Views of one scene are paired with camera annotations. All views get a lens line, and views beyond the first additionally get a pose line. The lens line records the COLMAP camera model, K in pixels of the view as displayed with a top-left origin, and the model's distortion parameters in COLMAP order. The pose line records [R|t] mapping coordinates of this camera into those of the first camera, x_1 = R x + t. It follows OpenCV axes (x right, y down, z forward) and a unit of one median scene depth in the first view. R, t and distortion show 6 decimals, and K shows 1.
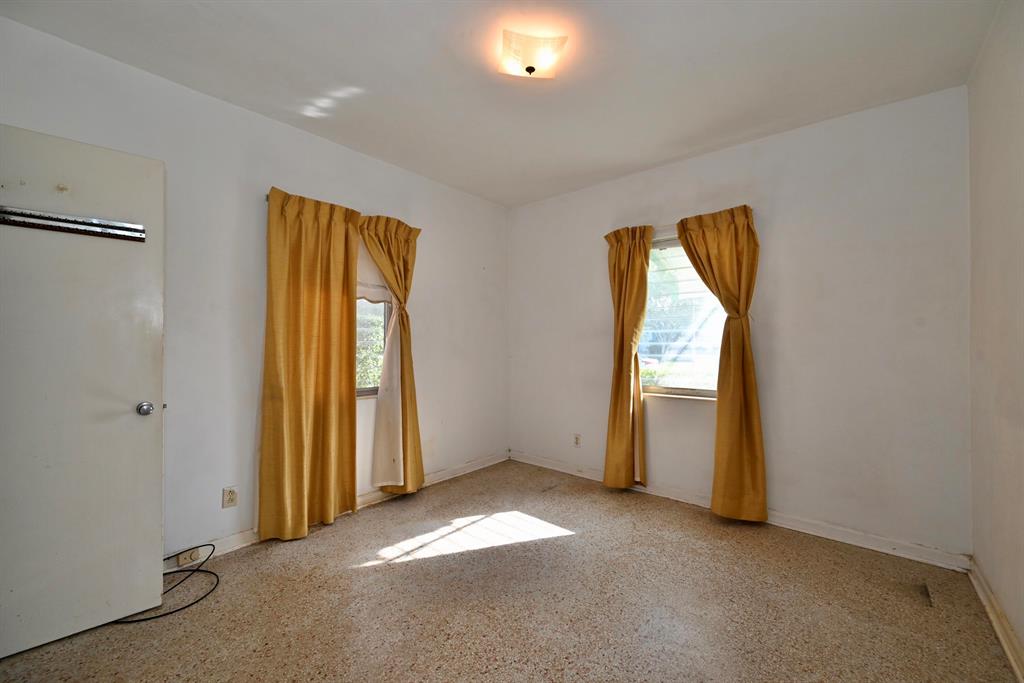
lens RADIAL K [[401.4, 0, 516.8], [0, 401.4, 345.0], [0, 0, 1]] dist [-0.001421, 0.000093]
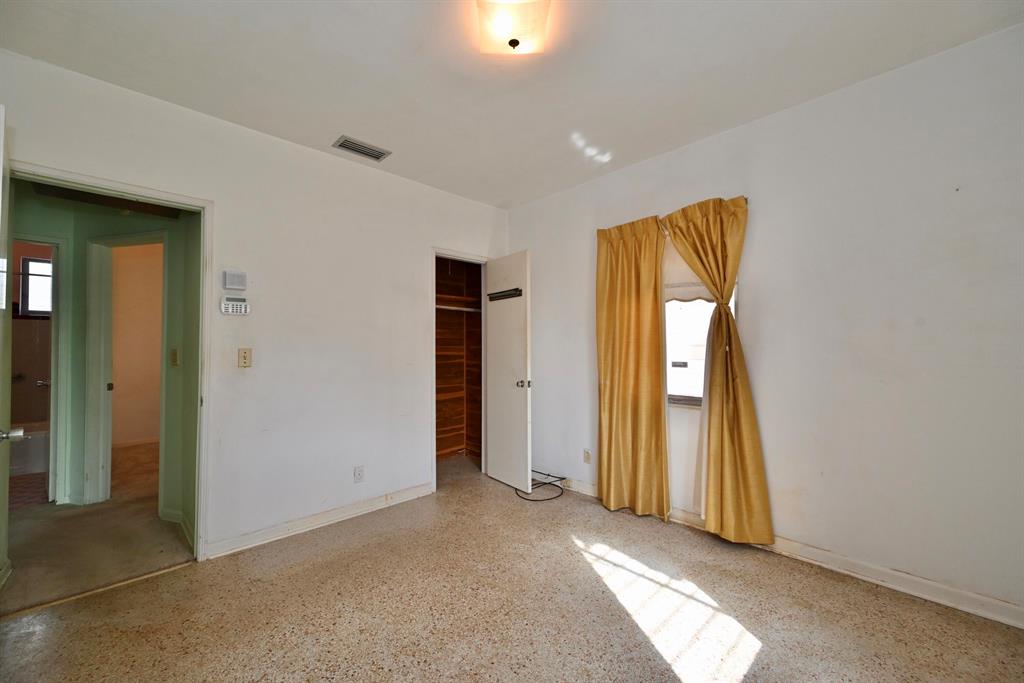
lens RADIAL K [[401.4, 0, 517.2], [0, 401.4, 345.7], [0, 0, 1]] dist [-0.001421, 0.000093]
pose [[-0.107798, -0.027978, -0.993779, 0.675660], [-0.002729, 0.999609, -0.027846, 0.022125], [0.994169, -0.000289, -0.107832, 0.818988]]
